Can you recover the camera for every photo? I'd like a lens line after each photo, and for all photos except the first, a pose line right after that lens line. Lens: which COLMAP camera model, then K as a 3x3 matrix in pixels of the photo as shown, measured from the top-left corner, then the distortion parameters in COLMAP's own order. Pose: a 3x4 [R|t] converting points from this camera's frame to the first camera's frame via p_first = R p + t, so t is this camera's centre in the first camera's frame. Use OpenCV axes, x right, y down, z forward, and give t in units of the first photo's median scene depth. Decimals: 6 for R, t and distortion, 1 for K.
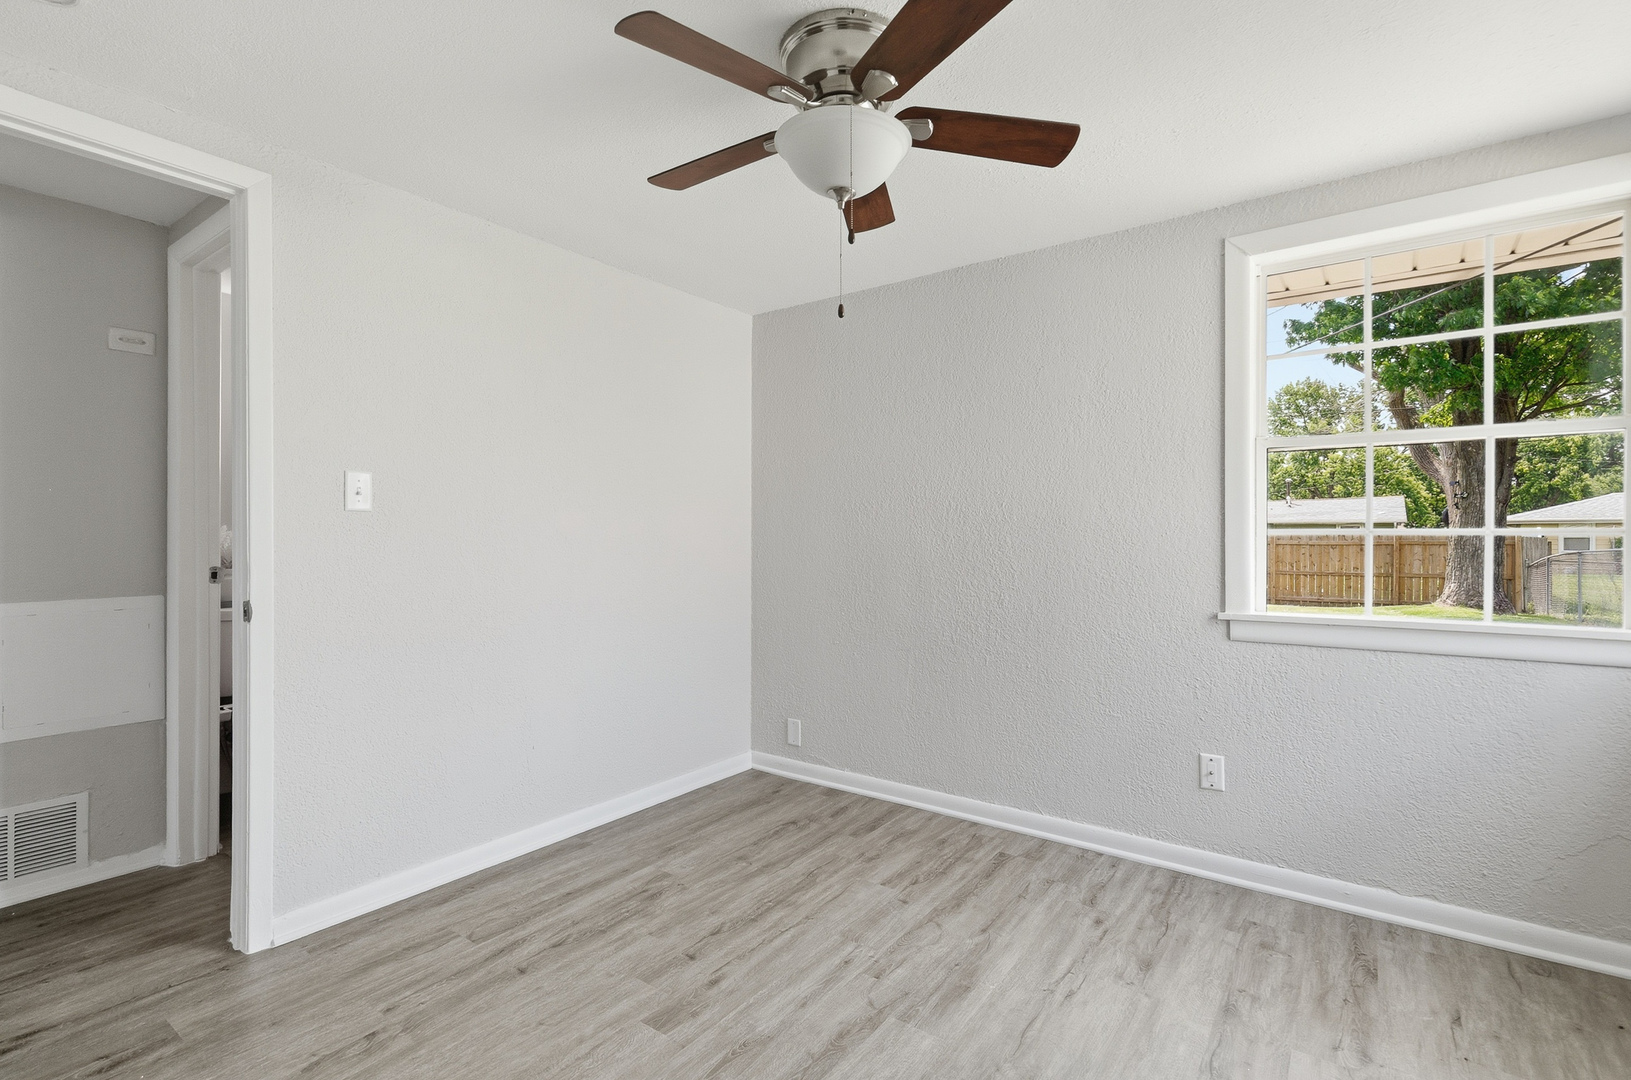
lens RADIAL K [[760.9, 0, 789.8], [0, 760.9, 530.5], [0, 0, 1]] dist [0.005870, 0.000327]
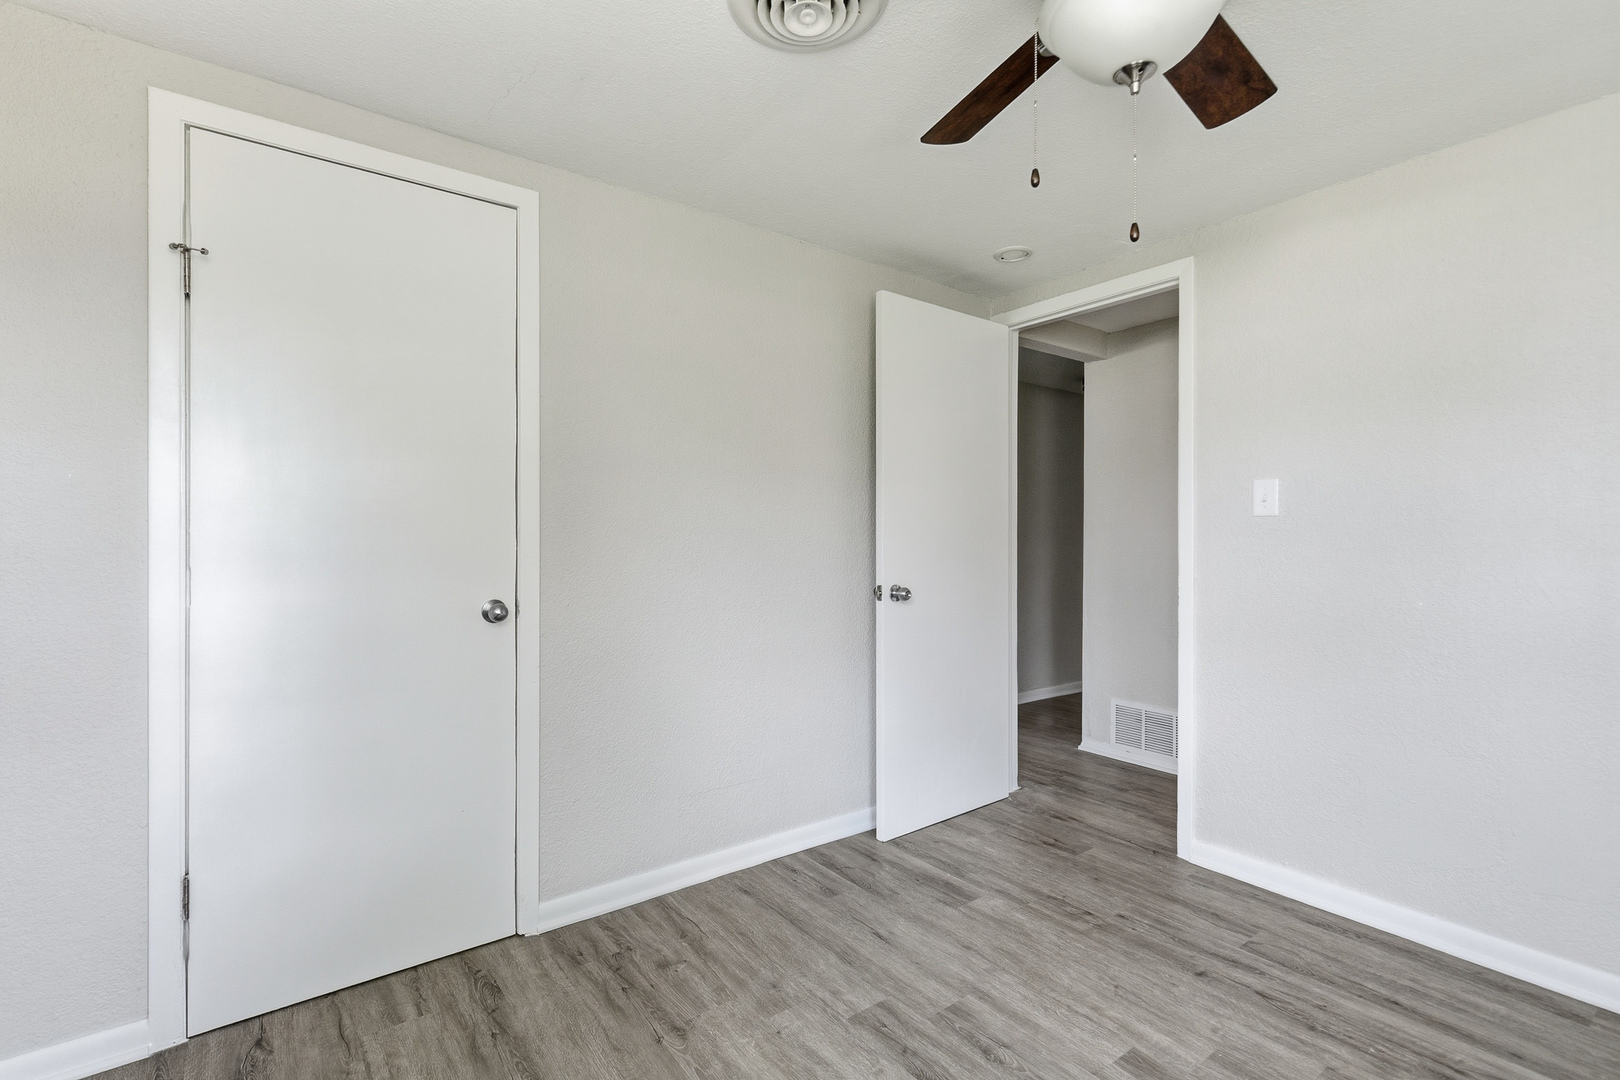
lens RADIAL K [[739.2, 0, 812.2], [0, 739.2, 536.3], [0, 0, 1]] dist [0.002566, 0.000981]
pose [[-0.273258, -0.003244, -0.961935, 0.590885], [0.008023, 0.999952, -0.005651, 0.004638], [0.961907, -0.009262, -0.273219, 0.639122]]
